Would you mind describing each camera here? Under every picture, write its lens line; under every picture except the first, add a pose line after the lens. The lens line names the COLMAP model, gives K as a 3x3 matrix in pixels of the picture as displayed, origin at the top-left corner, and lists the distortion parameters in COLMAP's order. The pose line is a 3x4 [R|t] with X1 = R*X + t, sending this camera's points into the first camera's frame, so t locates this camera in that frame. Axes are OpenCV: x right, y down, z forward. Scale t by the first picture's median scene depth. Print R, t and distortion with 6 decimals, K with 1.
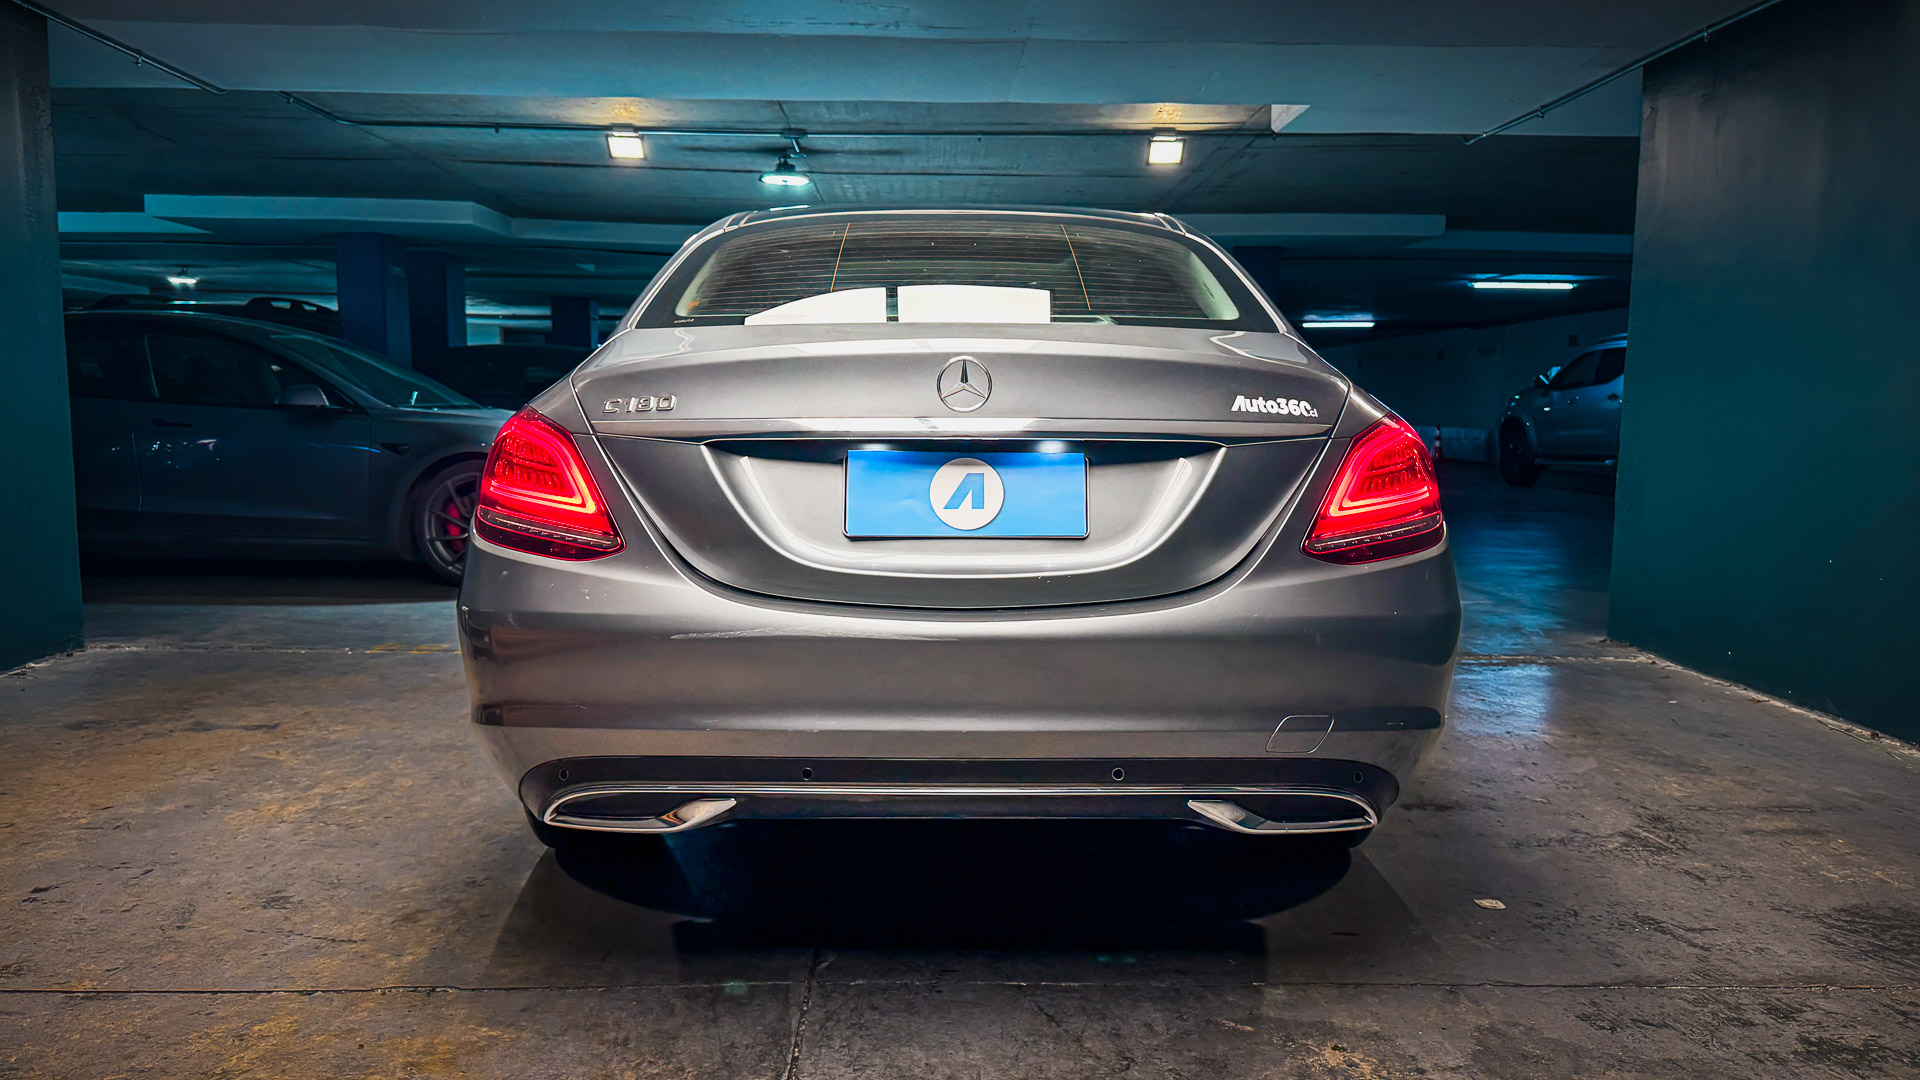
lens RADIAL K [[1417.8, 0, 964.3], [0, 1417.8, 575.5], [0, 0, 1]] dist [0.119005, -0.205103]
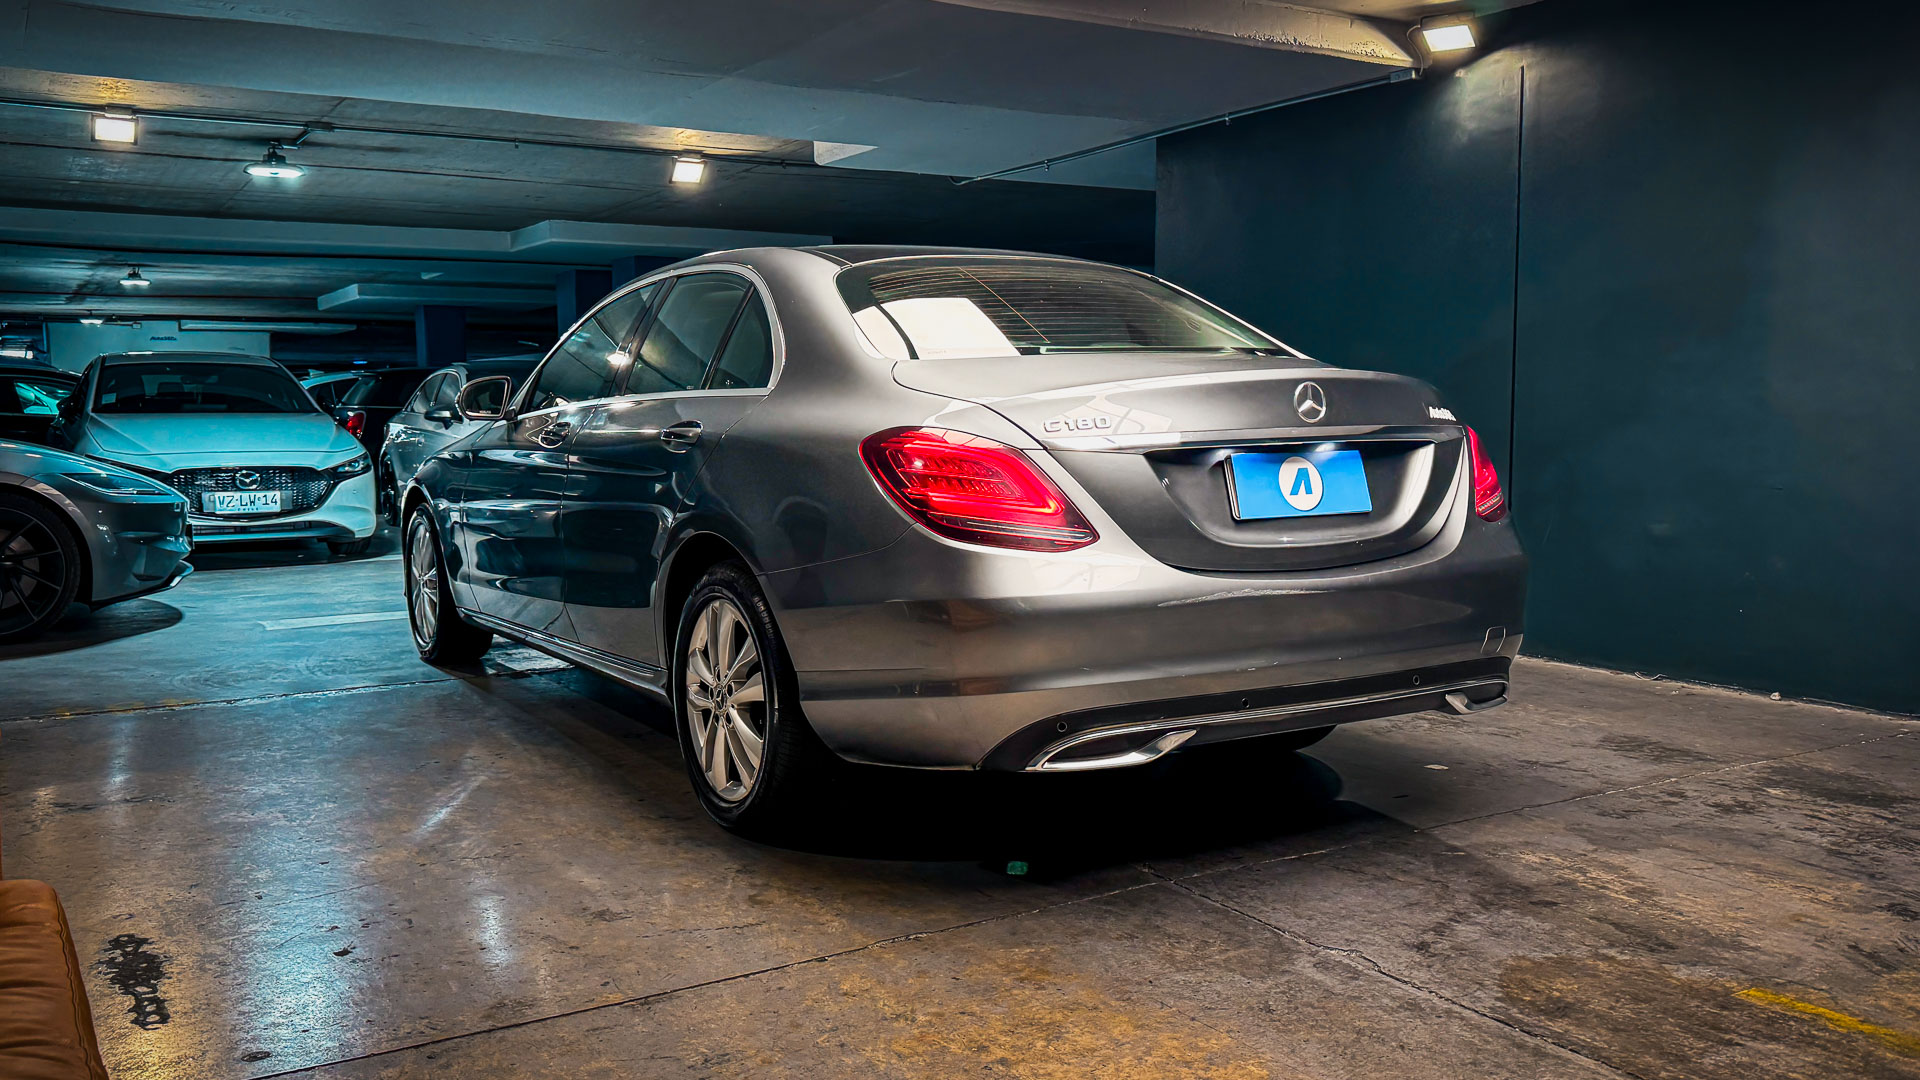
lens RADIAL K [[1488.0, 0, 886.2], [0, 1488.0, 498.0], [0, 0, 1]] dist [0.035849, -0.052165]
pose [[0.880147, -0.041568, 0.472878, -0.922370], [0.068464, 0.996859, -0.039802, -0.013261], [-0.469738, 0.067407, 0.880229, -0.051808]]
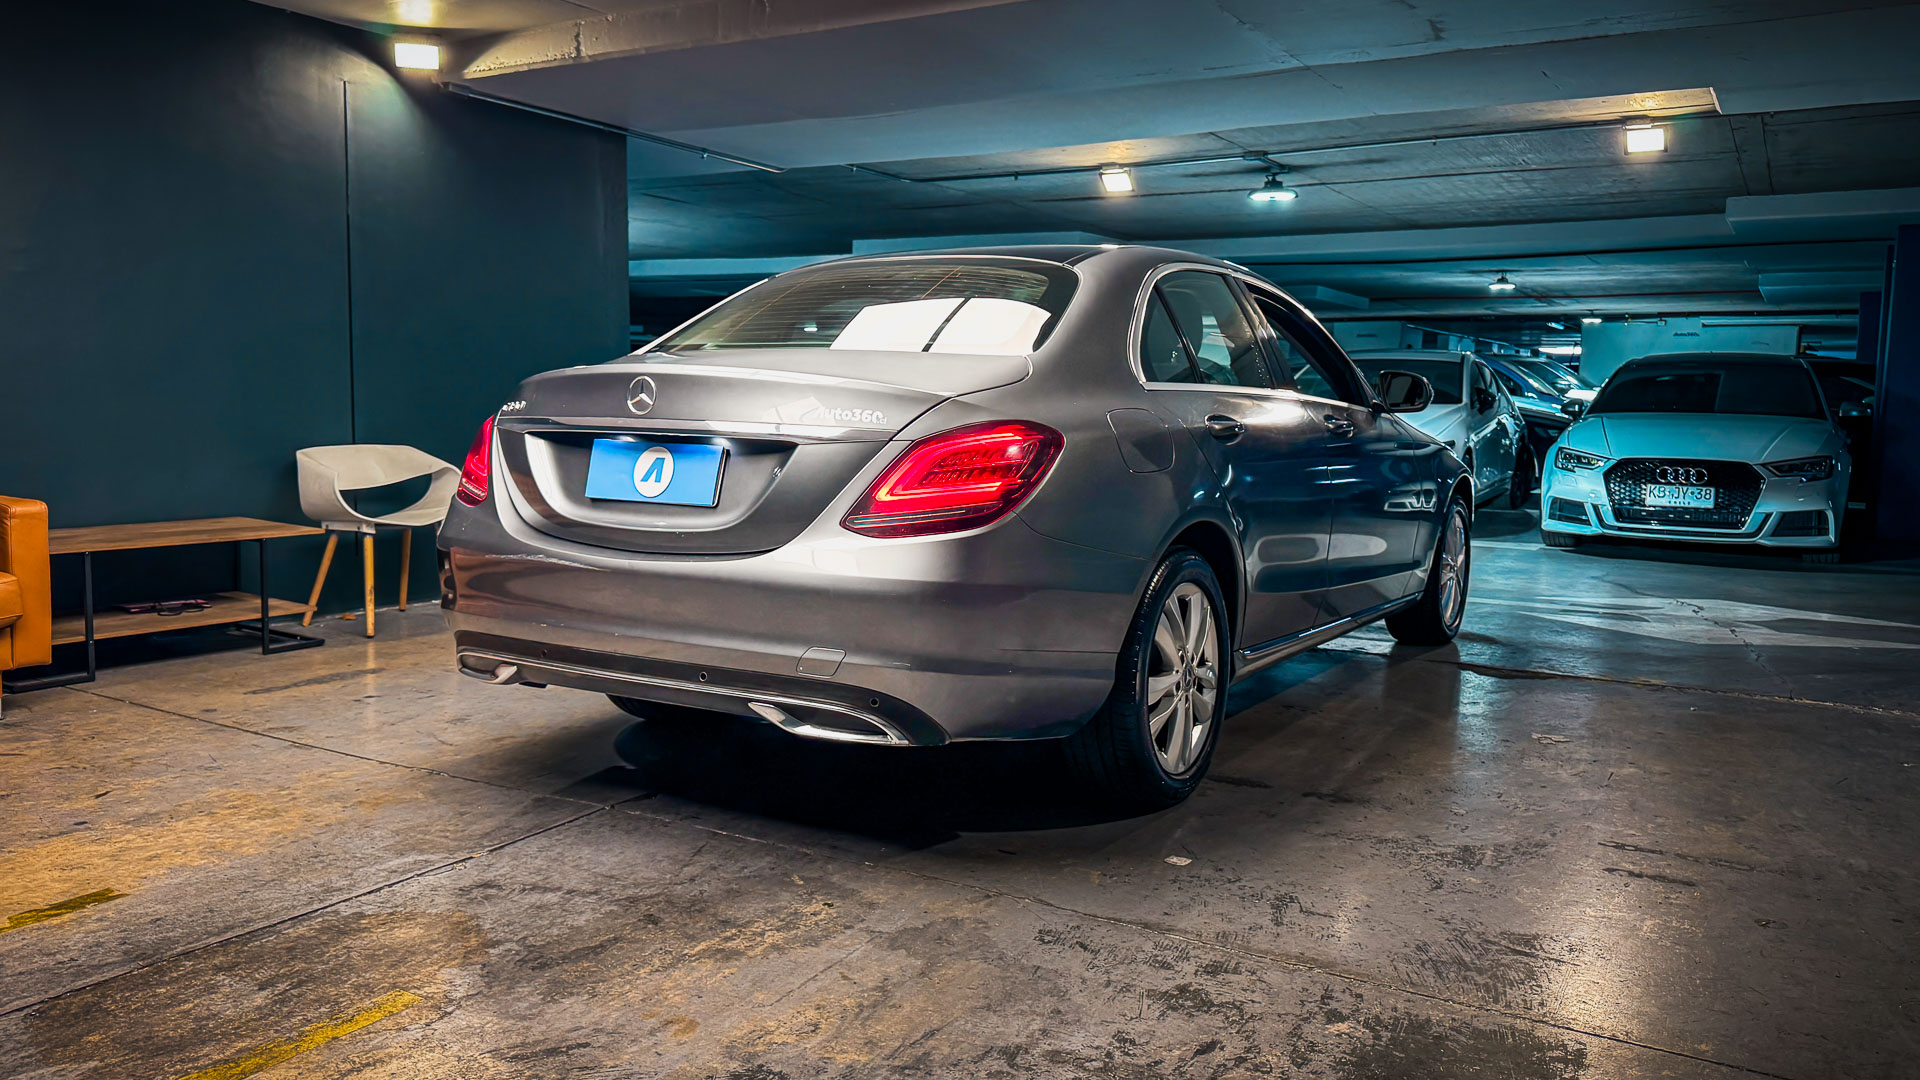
lens RADIAL K [[1389.7, 0, 960.0], [0, 1389.7, 540.0], [0, 0, 1]] dist [0.106491, -0.200273]
pose [[0.846697, 0.059340, -0.528756, 0.922412], [-0.070168, 0.997535, -0.000411, -0.009167], [0.527428, 0.037450, 0.848774, -0.026436]]
